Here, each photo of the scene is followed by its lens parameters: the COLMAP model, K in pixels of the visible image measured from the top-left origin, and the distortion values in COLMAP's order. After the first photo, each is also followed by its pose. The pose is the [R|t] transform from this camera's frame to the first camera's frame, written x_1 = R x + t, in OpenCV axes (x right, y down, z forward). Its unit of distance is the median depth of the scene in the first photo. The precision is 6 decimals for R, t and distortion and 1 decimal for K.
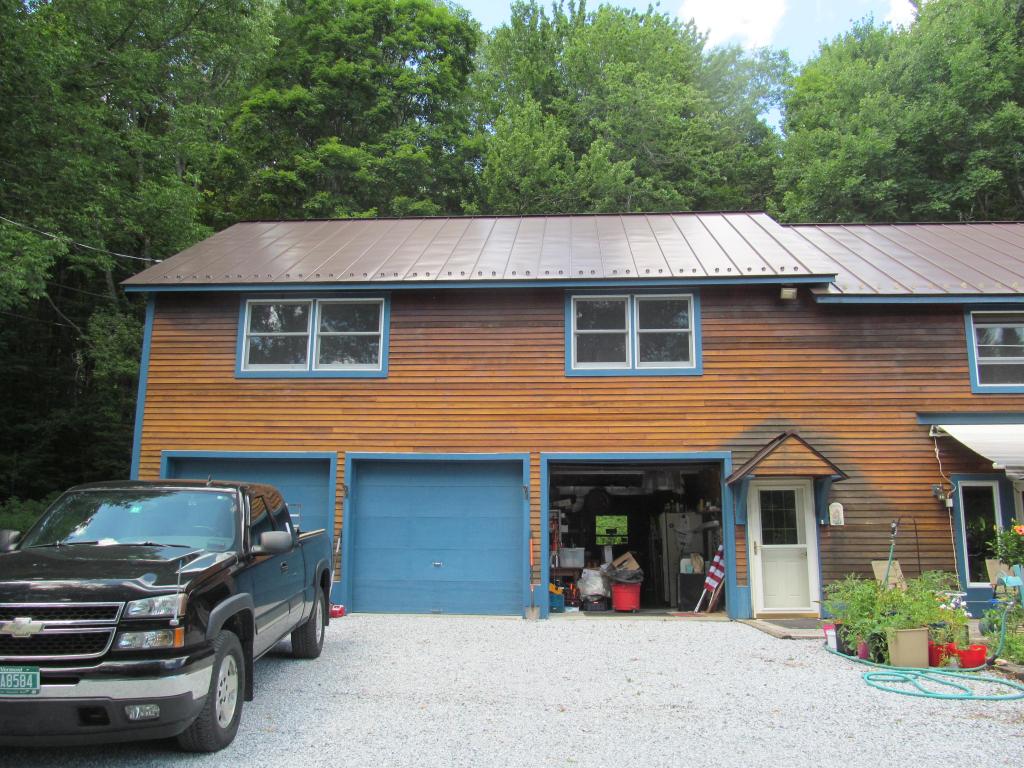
lens RADIAL K [[835.4, 0, 512.0], [0, 835.4, 384.0], [0, 0, 1]] dist [-0.085939, 0.047222]
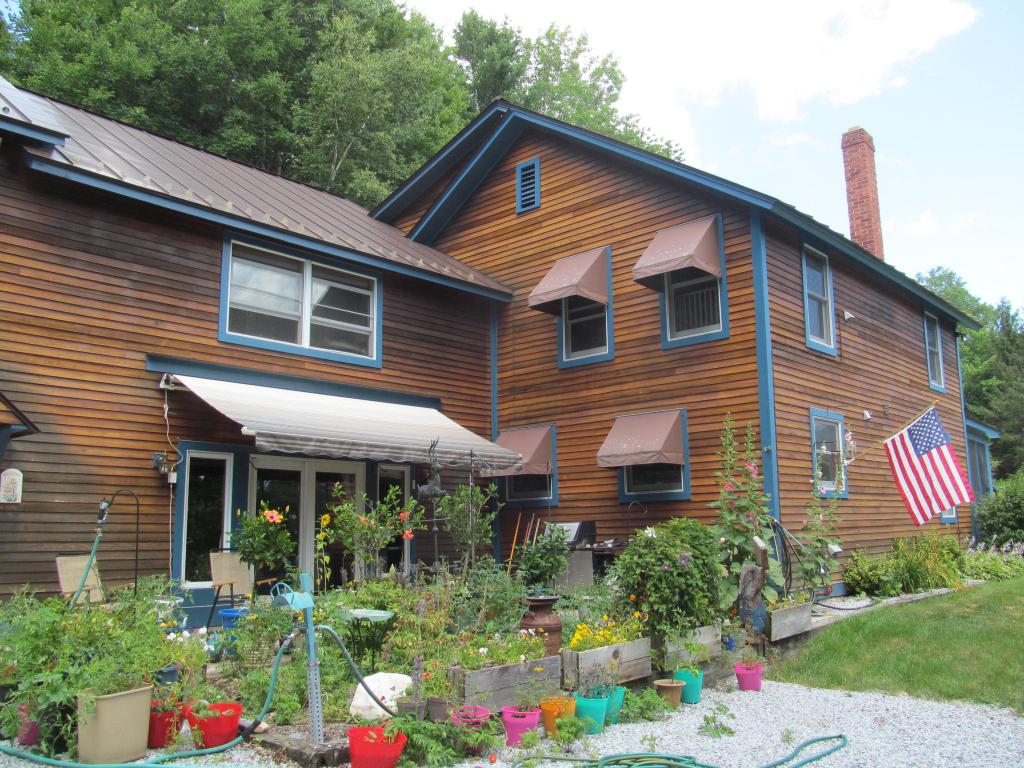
lens RADIAL K [[862.0, 0, 497.0], [0, 862.0, 383.6], [0, 0, 1]] dist [-0.044998, -0.001123]
pose [[0.631816, 0.117257, 0.766198, 0.106675], [-0.139705, 0.989530, -0.036232, 0.045681], [-0.762424, -0.084150, 0.641583, 0.267222]]
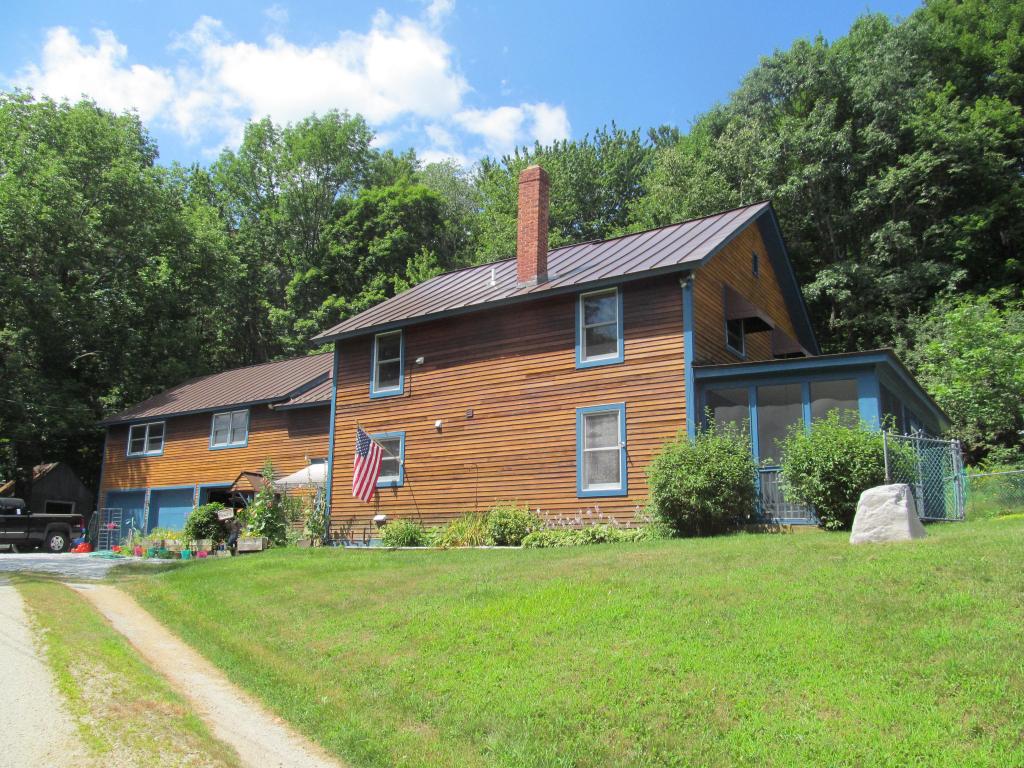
lens RADIAL K [[835.4, 0, 512.0], [0, 835.4, 384.0], [0, 0, 1]] dist [-0.085939, 0.047222]
pose [[0.859605, -0.100605, -0.500956, 2.049887], [0.085176, 0.994920, -0.053650, 0.001666], [0.503809, 0.003448, 0.863808, -0.587781]]
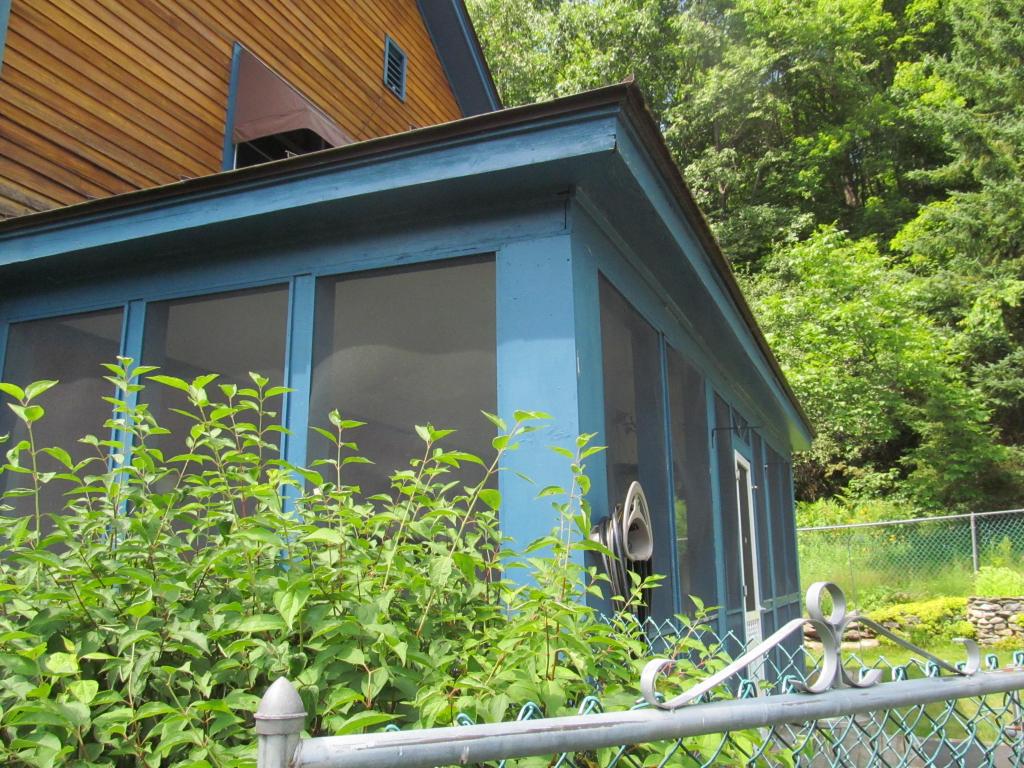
lens RADIAL K [[835.4, 0, 512.0], [0, 835.4, 384.0], [0, 0, 1]] dist [-0.085939, 0.047222]
pose [[0.939635, -0.089818, -0.330179, 1.976566], [0.081330, 0.995906, -0.039462, 0.021973], [0.332372, 0.010227, 0.943093, 0.355563]]
